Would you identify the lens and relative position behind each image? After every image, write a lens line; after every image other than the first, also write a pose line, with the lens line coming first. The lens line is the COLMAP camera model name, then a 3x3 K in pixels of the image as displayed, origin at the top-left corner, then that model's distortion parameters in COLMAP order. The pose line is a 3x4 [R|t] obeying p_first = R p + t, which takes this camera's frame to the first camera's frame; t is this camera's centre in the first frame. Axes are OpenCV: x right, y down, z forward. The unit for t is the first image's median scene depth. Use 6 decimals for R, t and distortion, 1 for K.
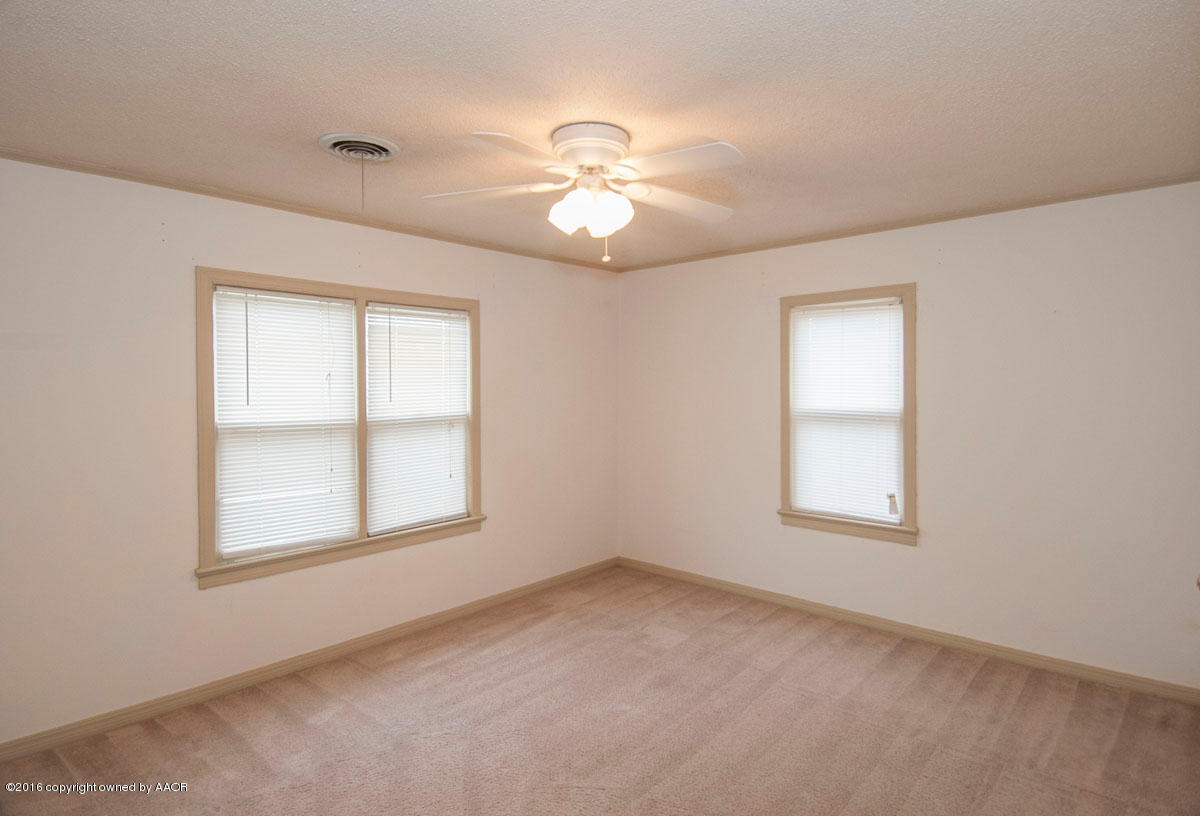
lens RADIAL K [[682.8, 0, 600.2], [0, 682.8, 387.9], [0, 0, 1]] dist [0.046628, -0.001210]
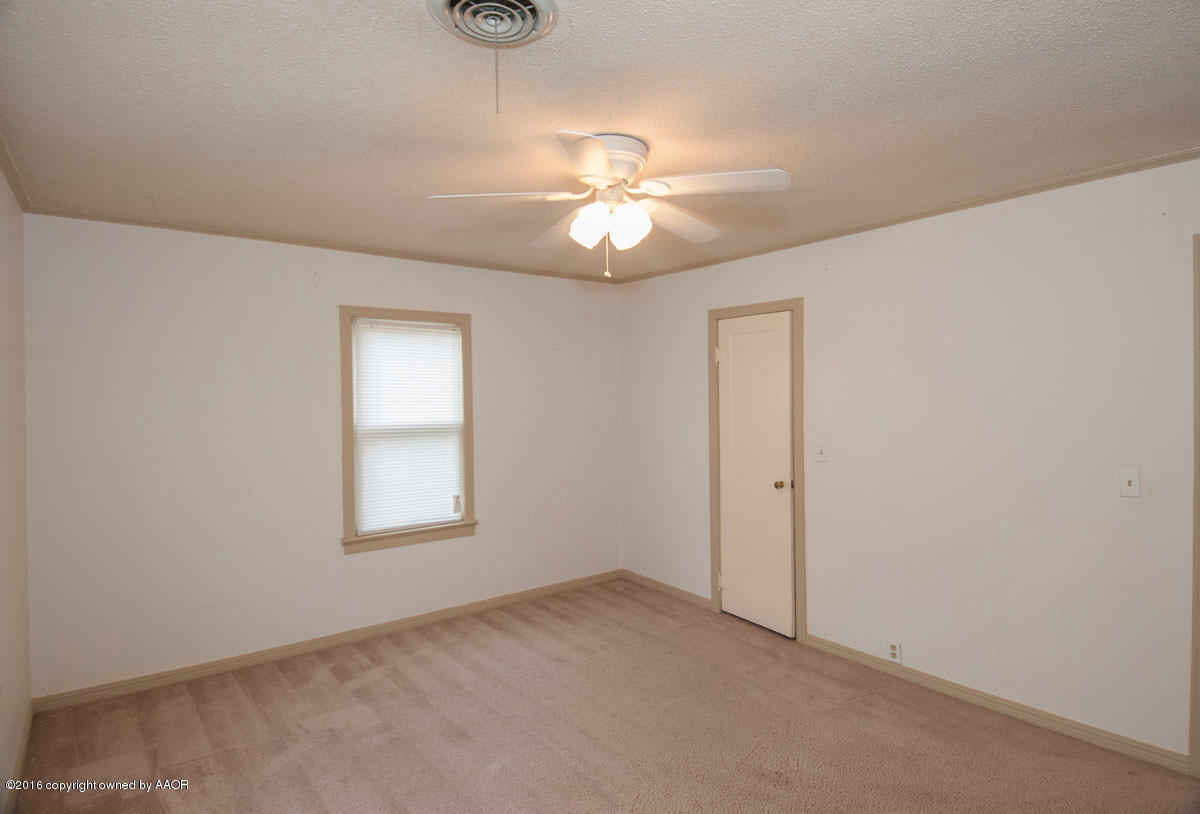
lens RADIAL K [[673.2, 0, 600.0], [0, 673.2, 407.0], [0, 0, 1]] dist [0.053014, -0.000107]
pose [[0.189635, -0.023284, 0.981579, -0.627980], [0.024070, 0.999529, 0.019060, -0.008169], [-0.981560, 0.020012, 0.190106, 0.553699]]
